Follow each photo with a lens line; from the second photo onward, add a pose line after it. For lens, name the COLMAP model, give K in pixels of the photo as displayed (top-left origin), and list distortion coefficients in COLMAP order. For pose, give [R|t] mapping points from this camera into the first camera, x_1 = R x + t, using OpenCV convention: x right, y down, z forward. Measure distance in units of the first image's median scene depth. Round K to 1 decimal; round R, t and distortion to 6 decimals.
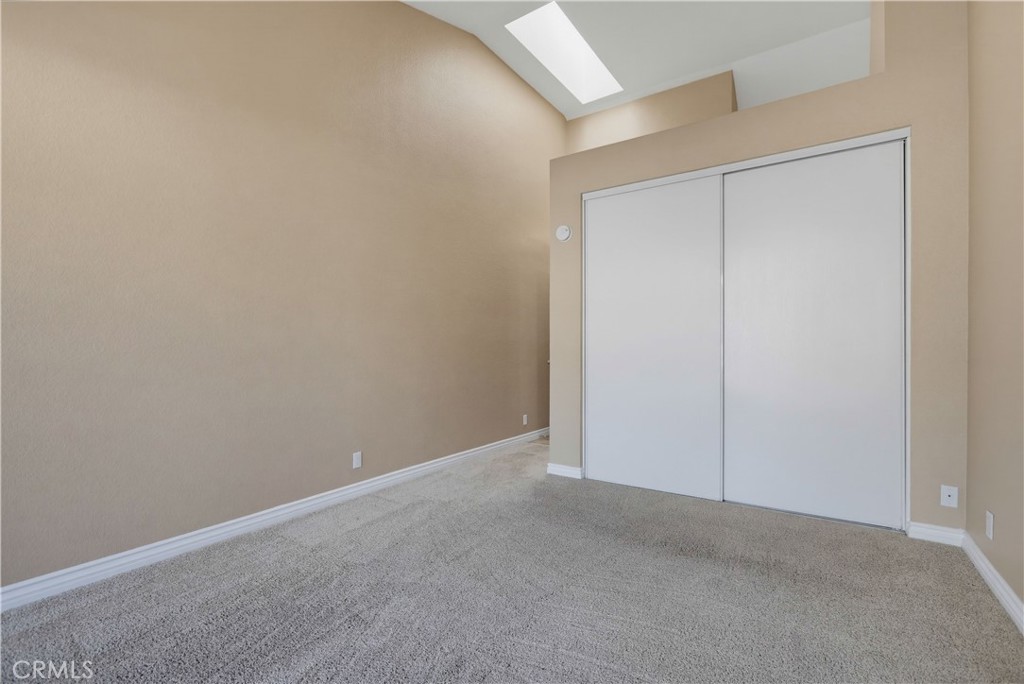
lens RADIAL K [[458.4, 0, 534.6], [0, 458.4, 343.9], [0, 0, 1]] dist [-0.008928, 0.001147]
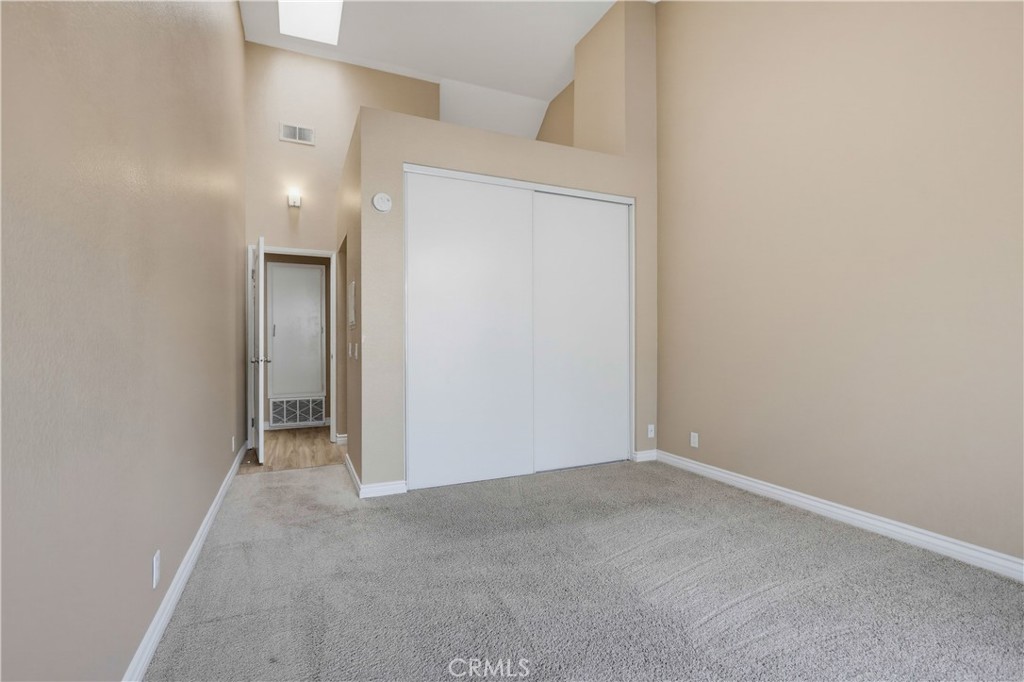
lens RADIAL K [[458.4, 0, 510.5], [0, 458.4, 341.1], [0, 0, 1]] dist [-0.008928, 0.001147]
pose [[0.545301, -0.000583, 0.838240, -0.517587], [-0.004214, 0.999985, 0.003437, 0.004915], [-0.838229, -0.005407, 0.545291, 0.362491]]
